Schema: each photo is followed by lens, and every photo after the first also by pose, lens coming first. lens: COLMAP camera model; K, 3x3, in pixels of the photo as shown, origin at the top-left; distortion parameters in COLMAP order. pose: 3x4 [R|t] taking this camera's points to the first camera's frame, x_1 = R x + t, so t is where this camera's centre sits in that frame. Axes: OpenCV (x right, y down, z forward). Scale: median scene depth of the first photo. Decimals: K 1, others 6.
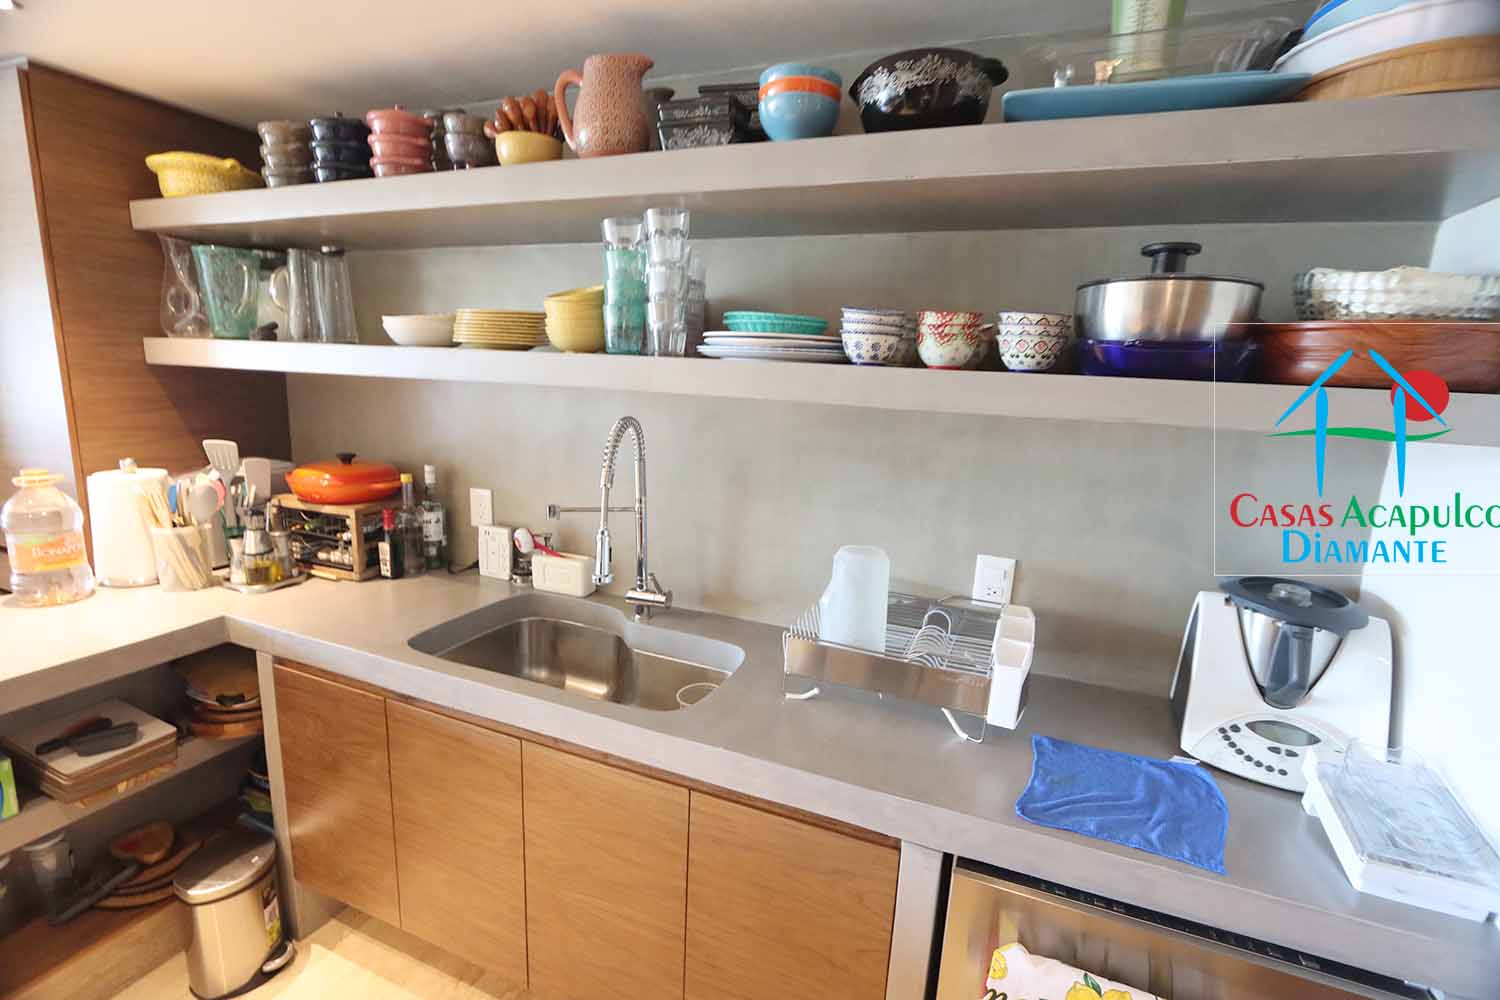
lens RADIAL K [[692.1, 0, 741.7], [0, 692.1, 505.7], [0, 0, 1]] dist [-0.019044, 0.003166]
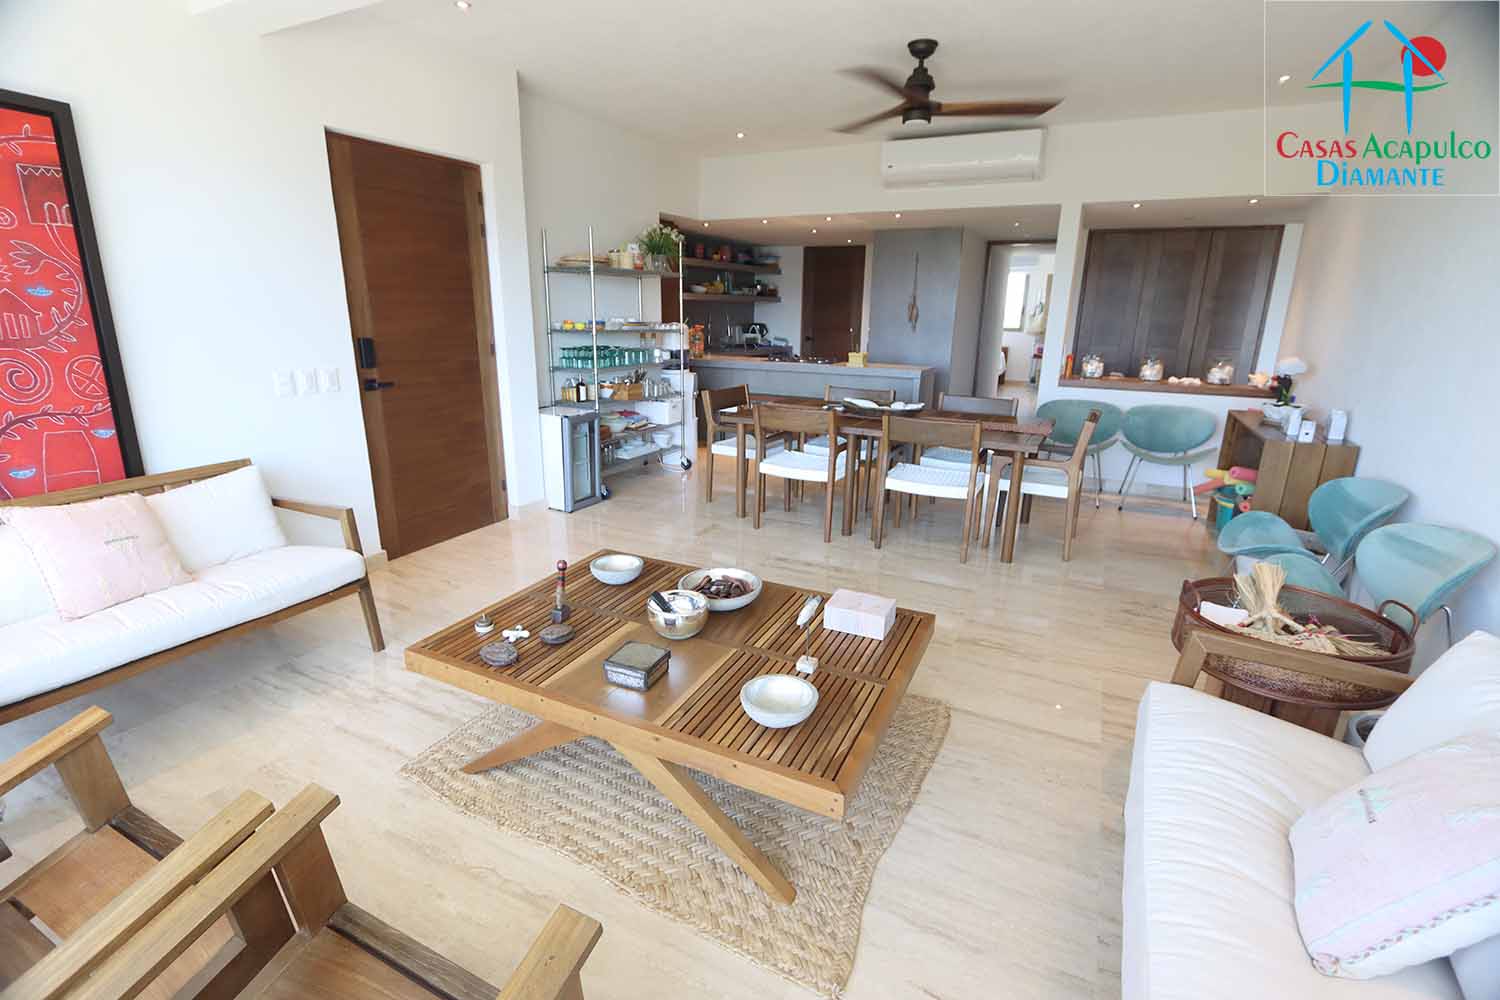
lens RADIAL K [[692.1, 0, 741.7], [0, 692.1, 505.7], [0, 0, 1]] dist [-0.019044, 0.003166]
pose [[0.081655, -0.313603, 0.946037, -6.472179], [0.193010, 0.936213, 0.293687, -0.249093], [-0.977793, 0.158614, 0.136975, 0.371419]]
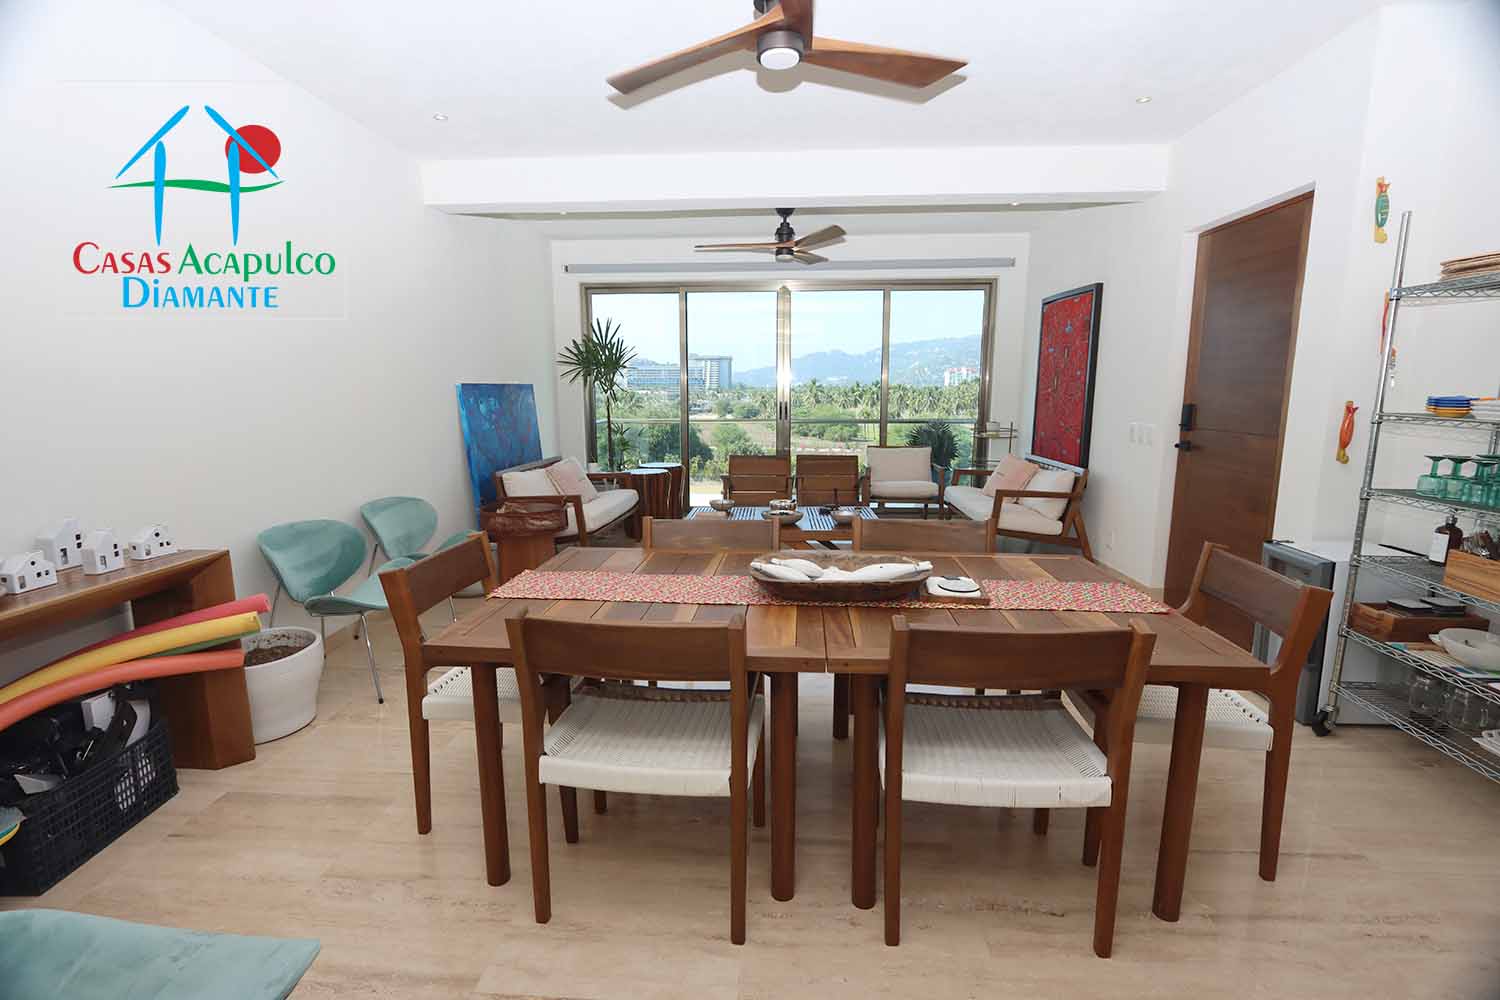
lens RADIAL K [[692.1, 0, 741.7], [0, 692.1, 505.7], [0, 0, 1]] dist [-0.019044, 0.003166]
pose [[0.318577, 0.117968, -0.940528, -1.813187], [-0.173629, 0.982700, 0.064446, 0.198127], [0.931859, 0.142772, 0.333549, -0.576865]]
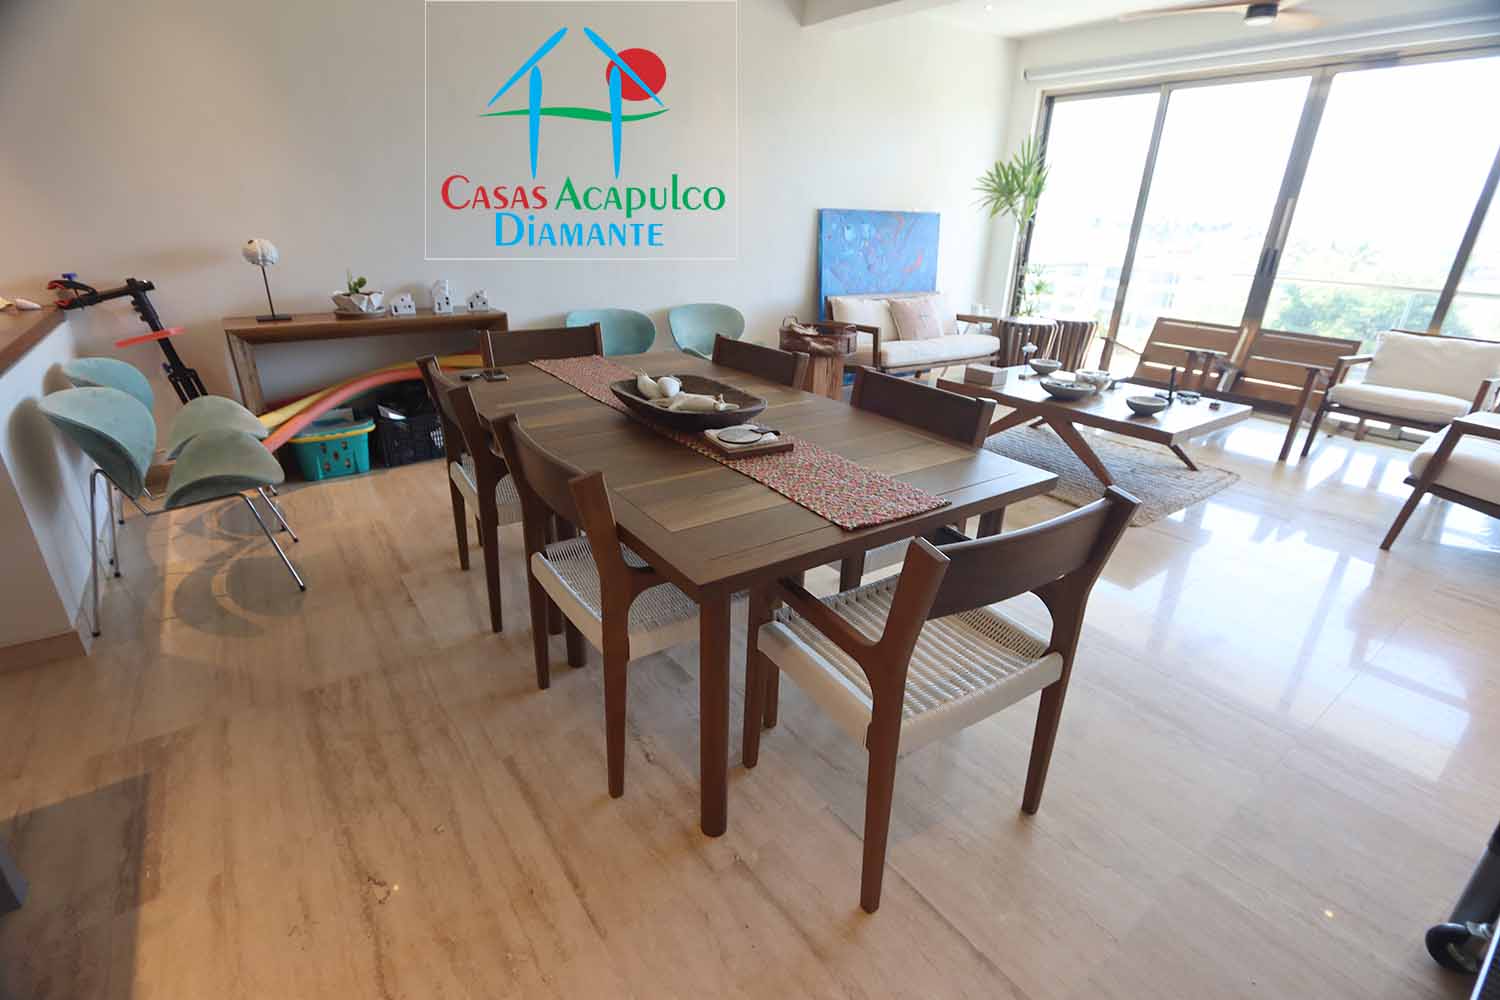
lens RADIAL K [[692.1, 0, 741.7], [0, 692.1, 505.7], [0, 0, 1]] dist [-0.019044, 0.003166]
pose [[-0.521559, 0.280467, -0.805800, -1.916505], [-0.214856, 0.870820, 0.442165, -0.090226], [0.825720, 0.403746, -0.393924, 0.927923]]
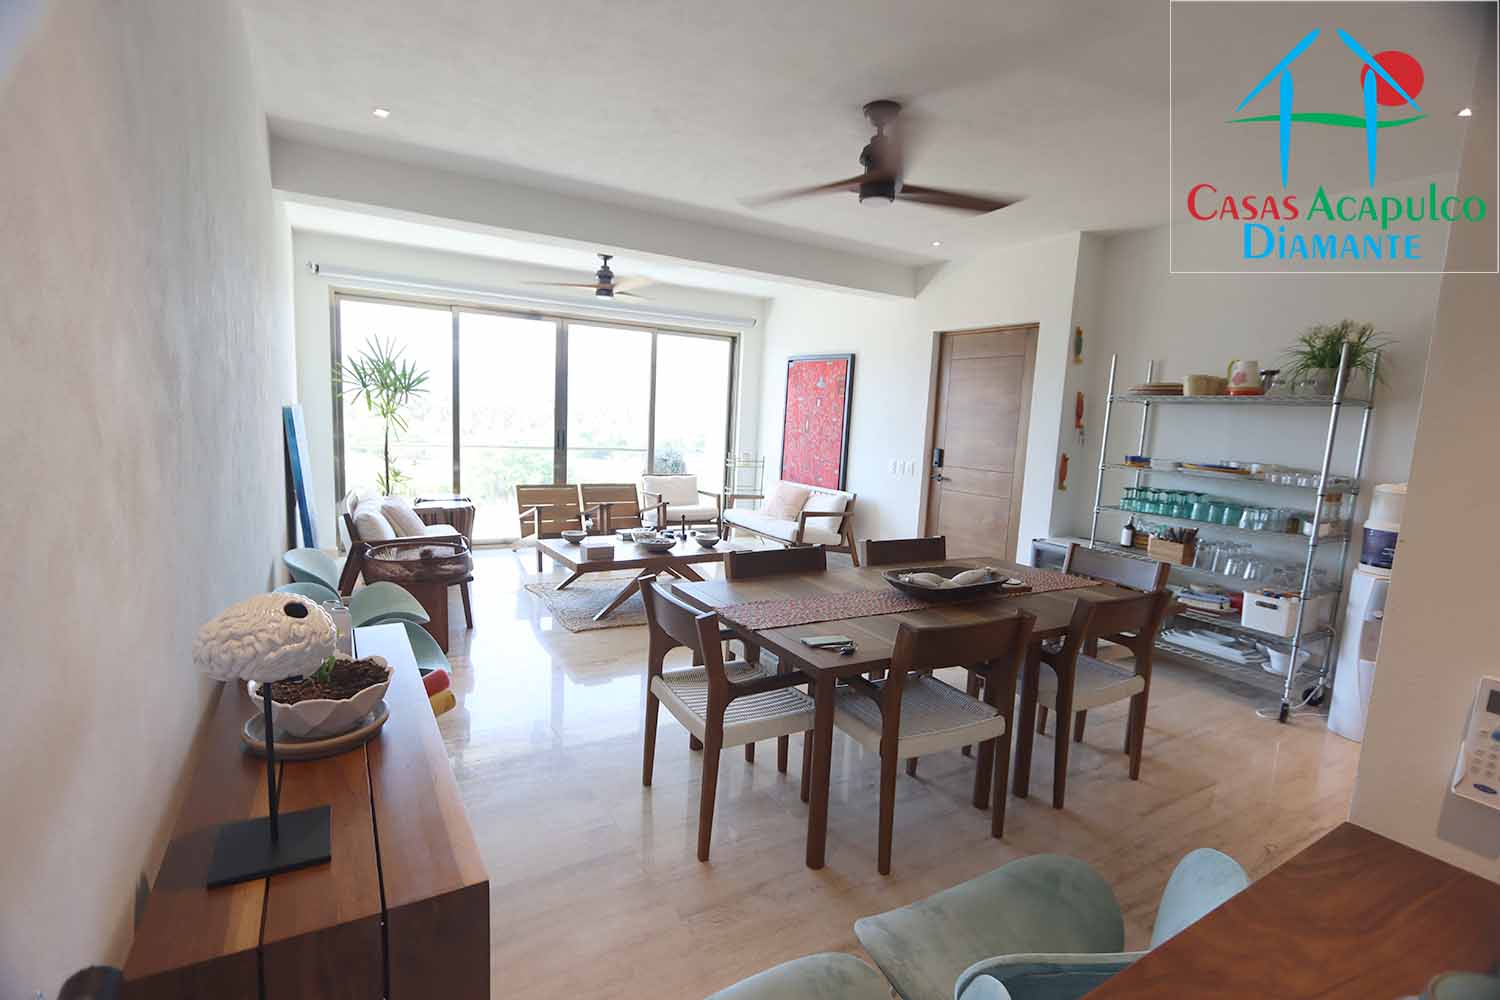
lens RADIAL K [[692.1, 0, 741.7], [0, 692.1, 505.7], [0, 0, 1]] dist [-0.019044, 0.003166]
pose [[0.798634, 0.074781, -0.597153, -2.390542], [-0.134422, 0.989347, -0.055882, 0.377532], [0.586613, 0.124900, 0.800179, -1.941870]]
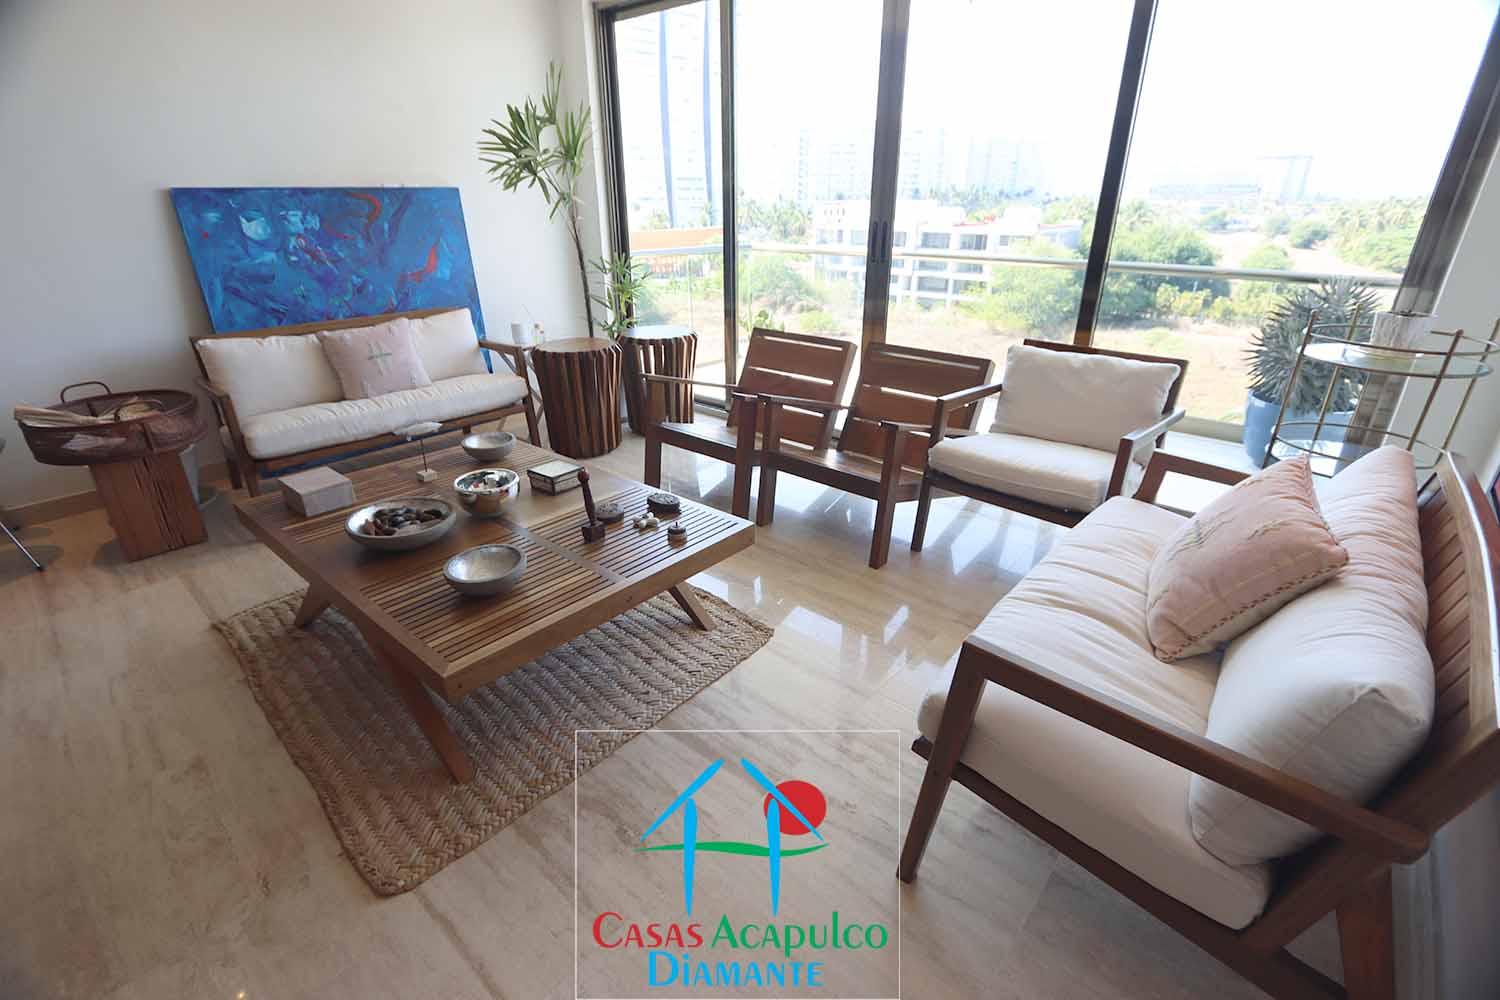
lens RADIAL K [[692.1, 0, 741.7], [0, 692.1, 505.7], [0, 0, 1]] dist [-0.019044, 0.003166]
pose [[-0.328350, 0.348903, -0.877755, -3.923560], [-0.197713, 0.883304, 0.425069, -0.325351], [0.923632, 0.313115, -0.221050, 1.651687]]
